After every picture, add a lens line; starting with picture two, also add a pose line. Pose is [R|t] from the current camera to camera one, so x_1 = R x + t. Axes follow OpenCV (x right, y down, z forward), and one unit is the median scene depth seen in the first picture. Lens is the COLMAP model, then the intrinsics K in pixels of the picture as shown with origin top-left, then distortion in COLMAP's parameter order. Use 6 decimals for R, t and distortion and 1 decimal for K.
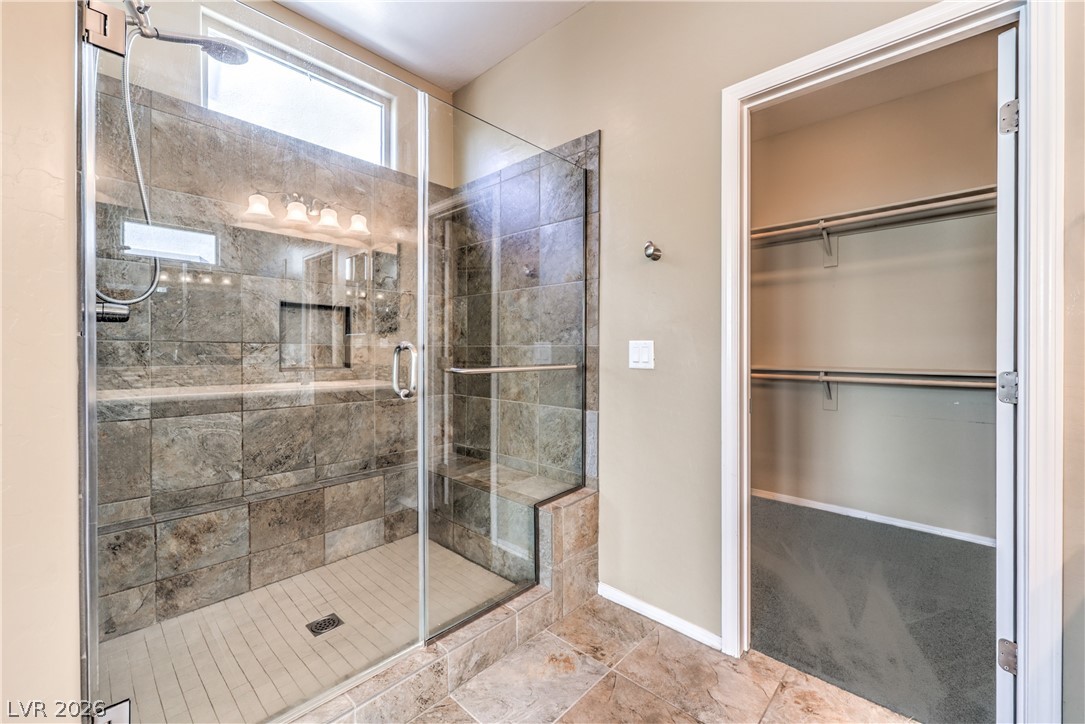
lens RADIAL K [[439.6, 0, 541.8], [0, 439.6, 355.0], [0, 0, 1]] dist [-0.004038, 0.000598]
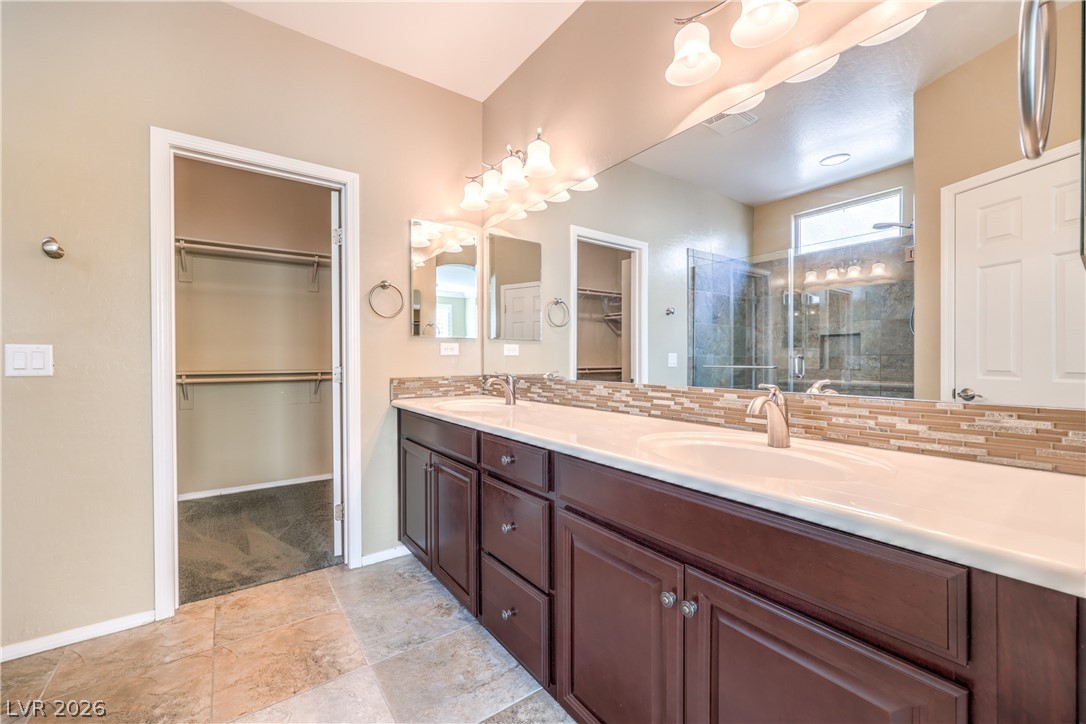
lens RADIAL K [[440.0, 0, 546.7], [0, 440.0, 362.7], [0, 0, 1]] dist [-0.004038, 0.000598]
pose [[0.183800, -0.012347, 0.982886, -0.512376], [0.005510, 0.999918, 0.011530, -0.000214], [-0.982948, 0.003296, 0.183853, -0.206894]]
